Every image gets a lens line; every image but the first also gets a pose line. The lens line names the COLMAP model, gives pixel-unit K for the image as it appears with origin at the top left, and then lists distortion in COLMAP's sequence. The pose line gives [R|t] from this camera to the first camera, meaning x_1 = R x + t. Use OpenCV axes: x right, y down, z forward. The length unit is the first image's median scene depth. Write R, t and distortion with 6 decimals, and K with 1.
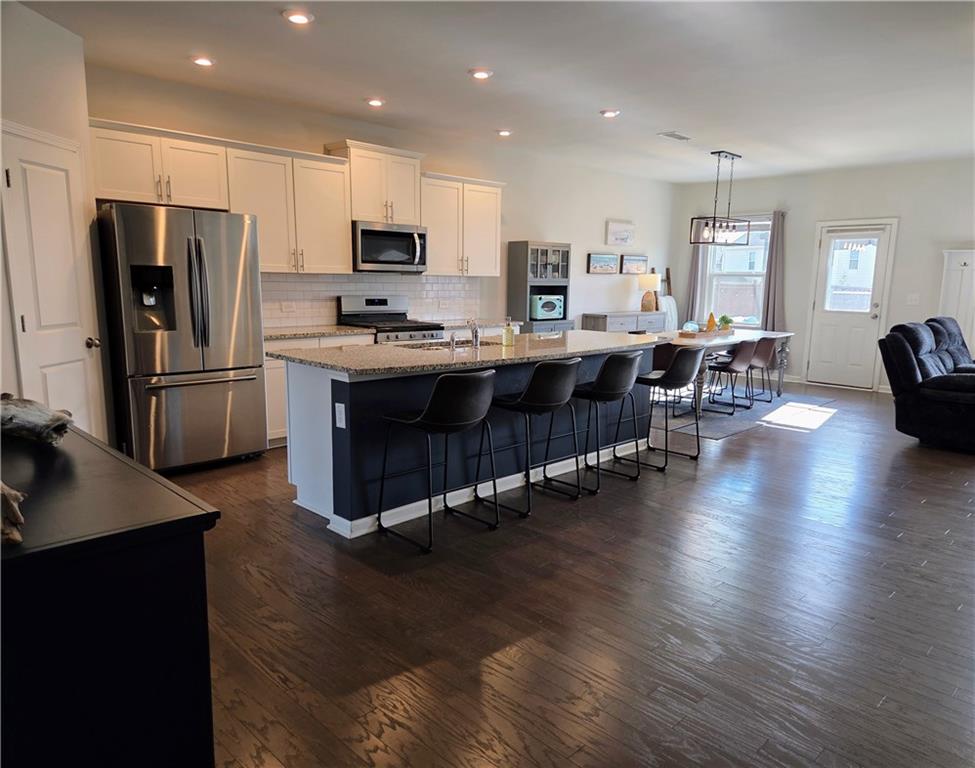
lens RADIAL K [[722.8, 0, 492.0], [0, 722.8, 390.4], [0, 0, 1]] dist [0.072061, -0.002816]
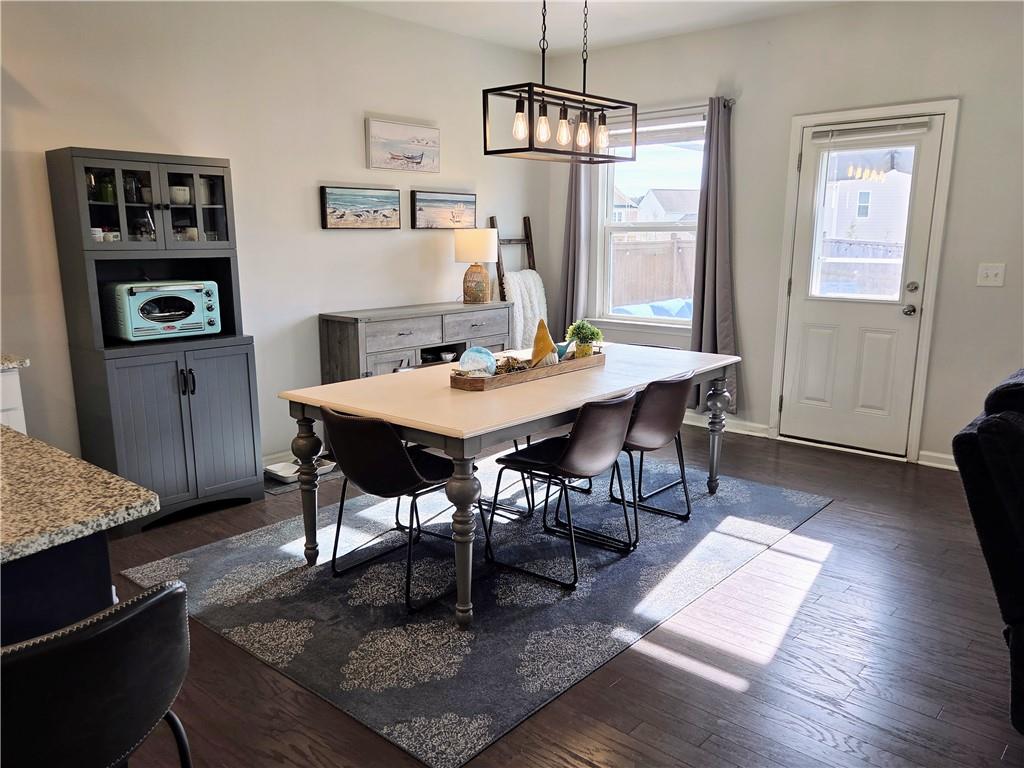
lens RADIAL K [[783.7, 0, 509.1], [0, 783.7, 389.0], [0, 0, 1]] dist [0.062059, -0.009906]
pose [[0.999016, -0.026974, 0.035192, 0.255369], [0.025626, 0.998941, 0.038209, -0.081004], [-0.036185, -0.037270, 0.998650, 0.524275]]
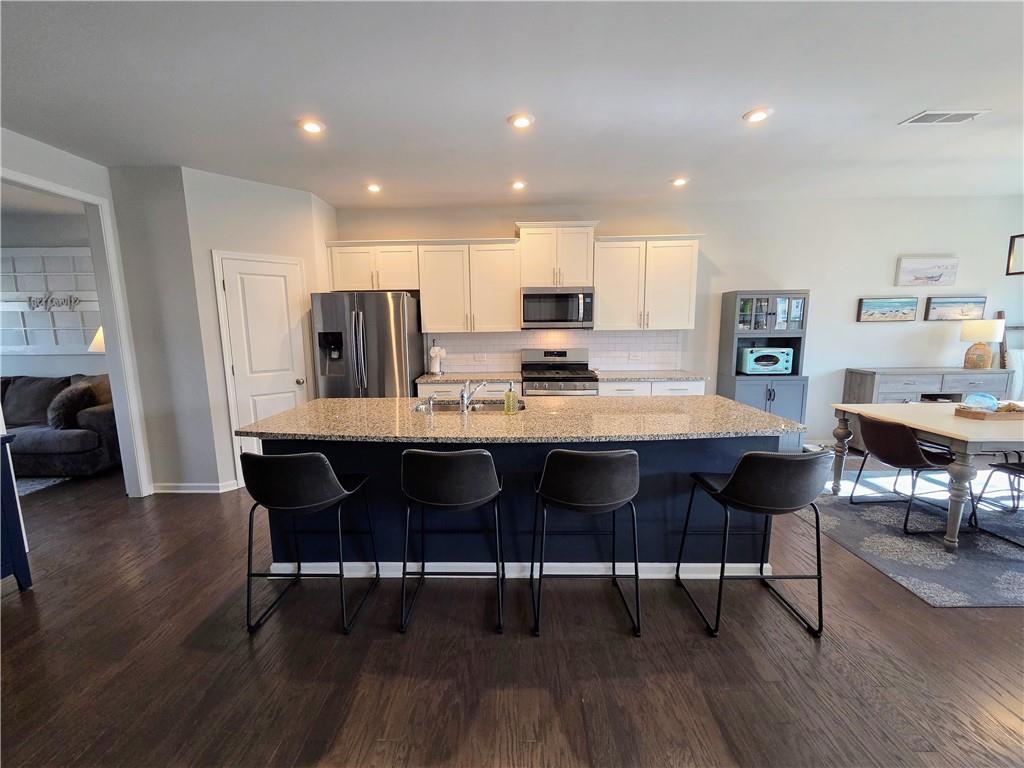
lens RADIAL K [[418.0, 0, 504.3], [0, 418.0, 384.4], [0, 0, 1]] dist [0.004005, -0.002358]
pose [[0.674729, 0.077531, -0.733982, 0.240887], [-0.092045, 0.995543, 0.020546, -0.065758], [0.732303, 0.053696, 0.678858, 0.399027]]
